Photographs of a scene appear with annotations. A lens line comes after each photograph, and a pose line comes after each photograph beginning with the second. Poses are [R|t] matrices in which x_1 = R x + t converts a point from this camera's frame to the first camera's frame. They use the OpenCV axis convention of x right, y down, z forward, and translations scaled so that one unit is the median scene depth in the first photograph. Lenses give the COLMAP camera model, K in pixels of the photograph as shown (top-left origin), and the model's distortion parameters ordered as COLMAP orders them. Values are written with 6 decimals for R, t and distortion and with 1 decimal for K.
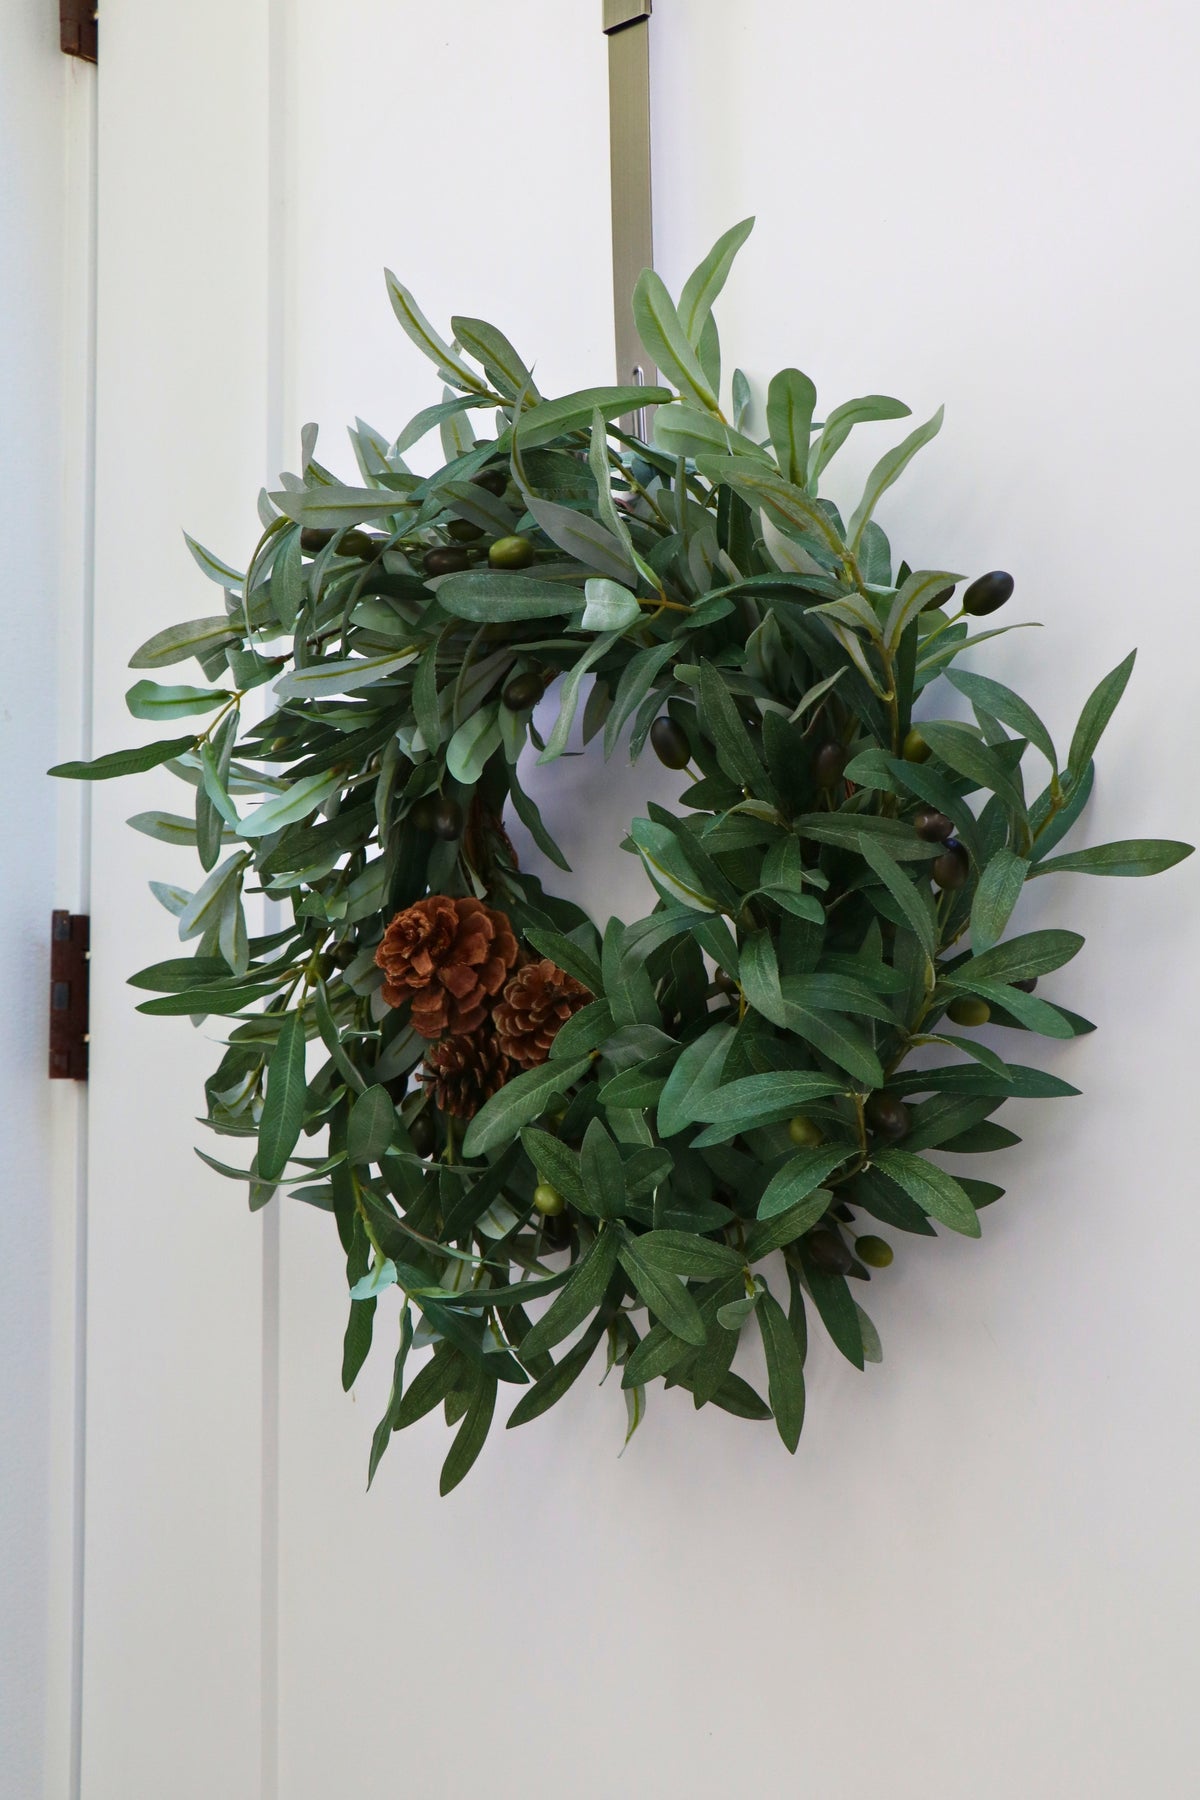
lens RADIAL K [[2363.9, 0, 599.5], [0, 2363.9, 900.4], [0, 0, 1]] dist [0.005240, -0.015110]
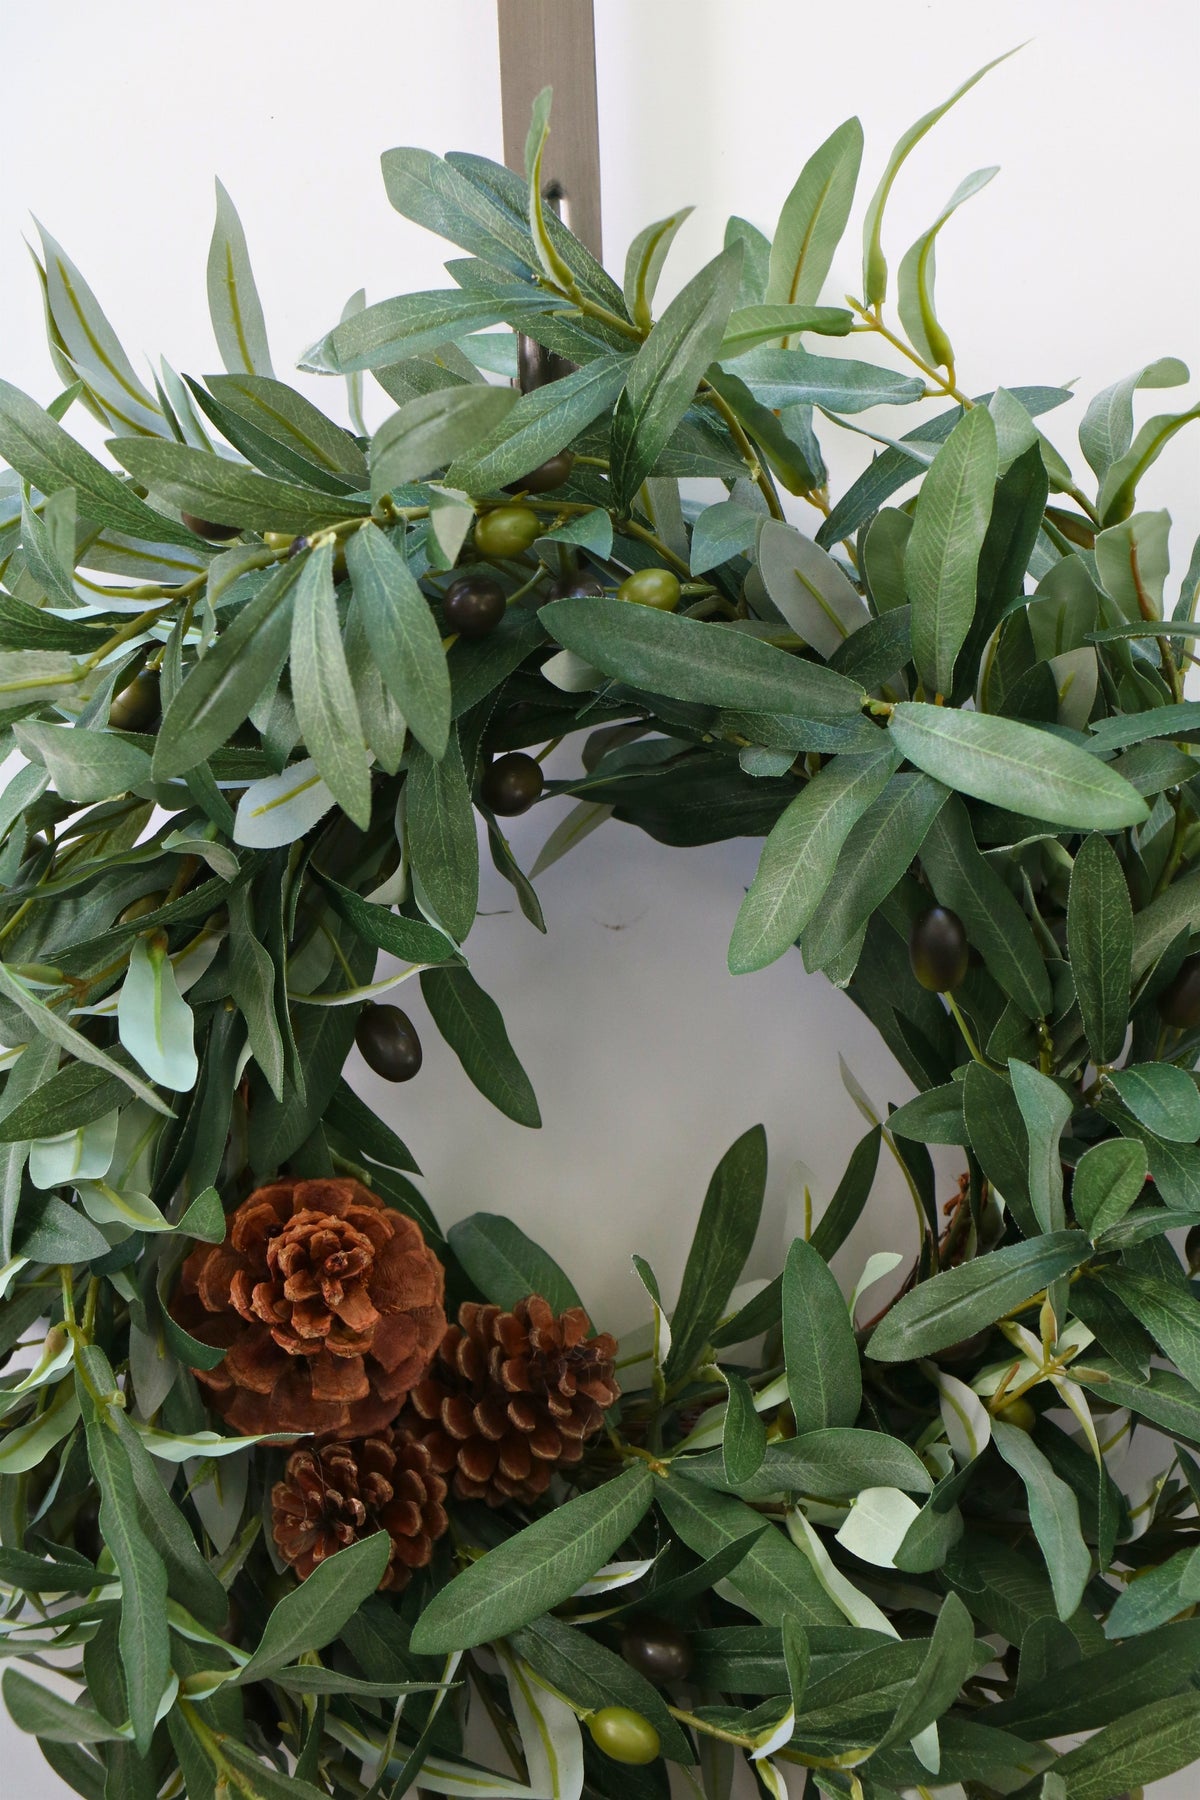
lens RADIAL K [[6518.8, 0, 601.1], [0, 6518.8, 907.4], [0, 0, 1]] dist [0.668433, 0.579098]
pose [[0.788852, 0.000069, 0.614583, -0.986280], [-0.027043, 0.999035, 0.034599, -0.124117], [-0.613988, -0.043914, 0.788093, -0.226137]]
